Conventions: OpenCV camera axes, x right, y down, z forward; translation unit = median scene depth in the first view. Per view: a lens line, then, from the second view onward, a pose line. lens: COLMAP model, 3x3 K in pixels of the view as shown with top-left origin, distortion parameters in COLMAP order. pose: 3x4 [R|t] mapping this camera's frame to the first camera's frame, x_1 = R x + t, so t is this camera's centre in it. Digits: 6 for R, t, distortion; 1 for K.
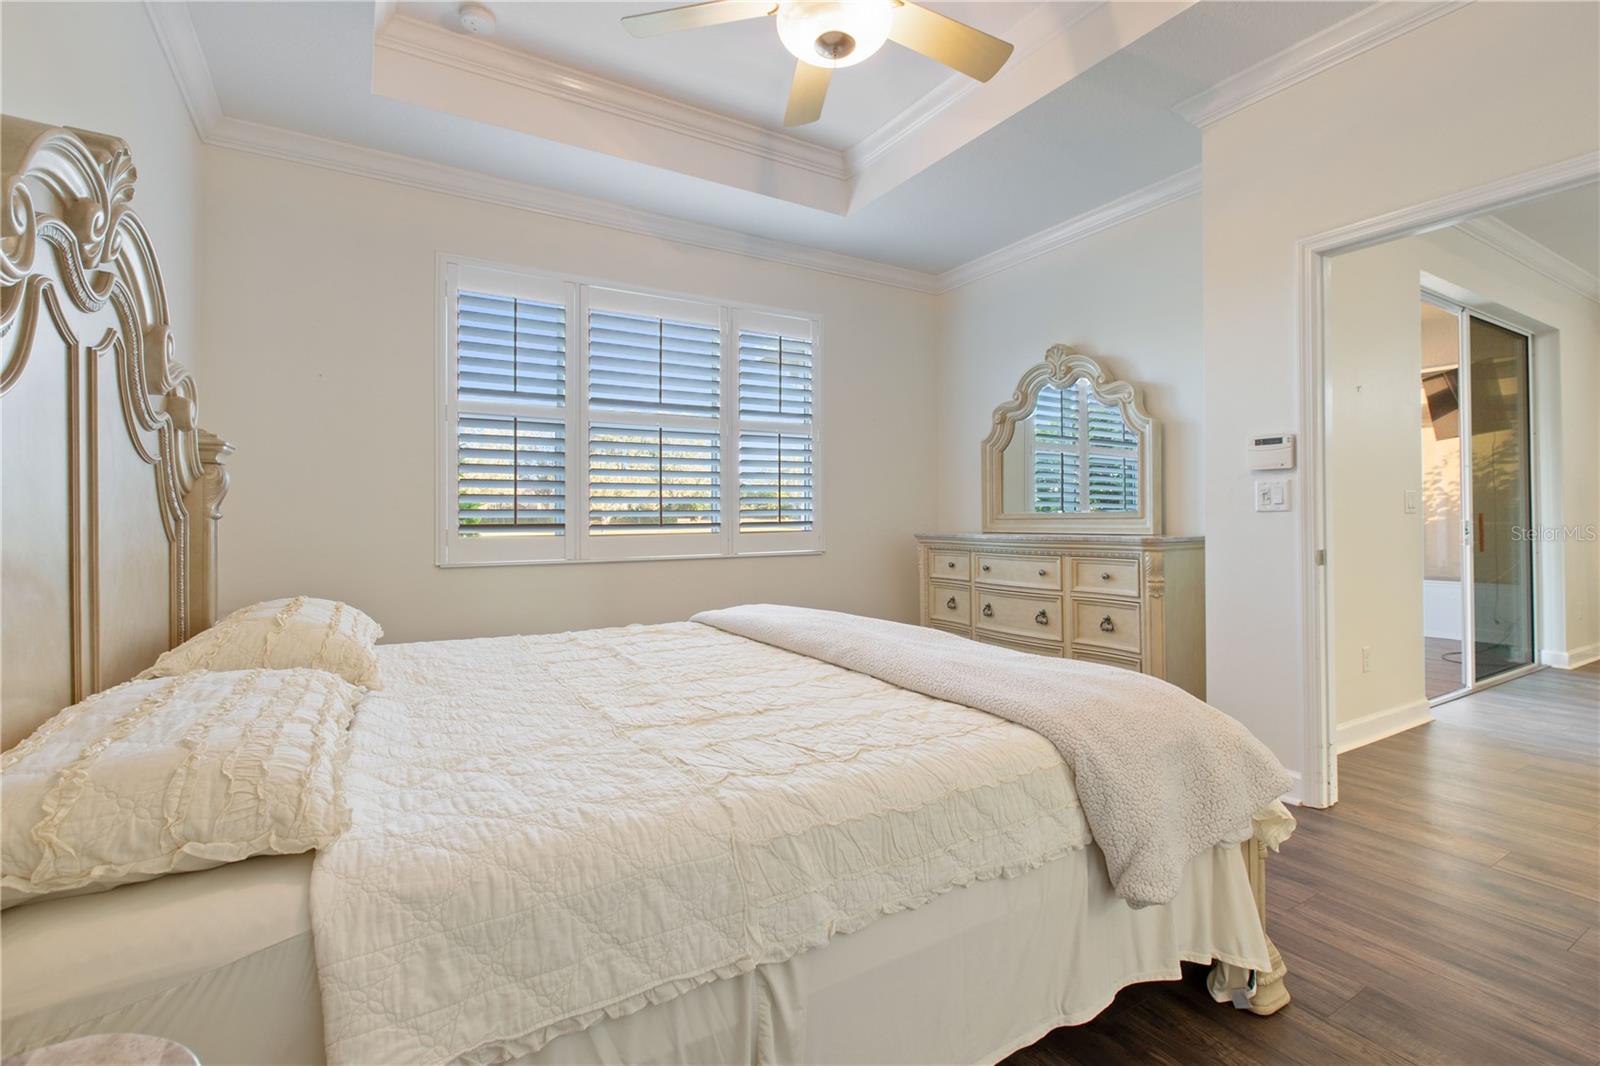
lens RADIAL K [[726.7, 0, 797.6], [0, 726.7, 522.2], [0, 0, 1]] dist [0.001259, 0.001232]
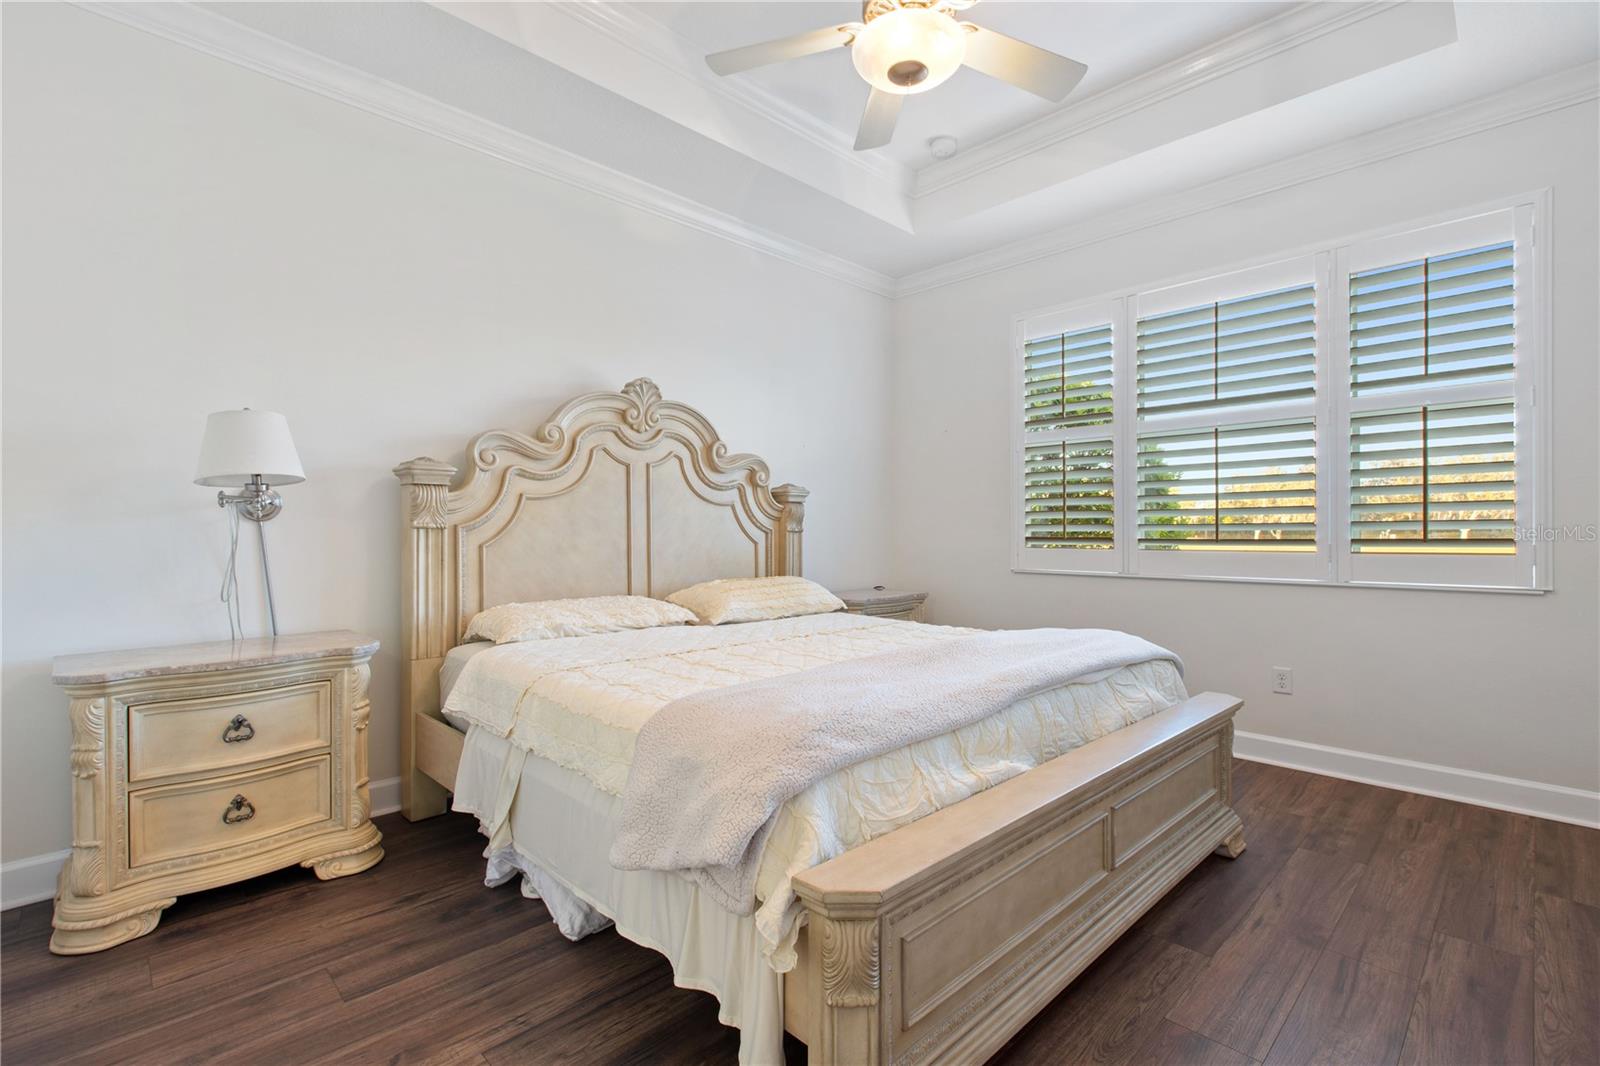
lens RADIAL K [[726.7, 0, 820.5], [0, 726.7, 542.4], [0, 0, 1]] dist [0.001259, 0.001232]
pose [[0.260228, 0.016331, -0.965409, 0.474438], [-0.003469, 0.999866, 0.015979, -0.006134], [0.965541, -0.000809, 0.260250, 0.291049]]
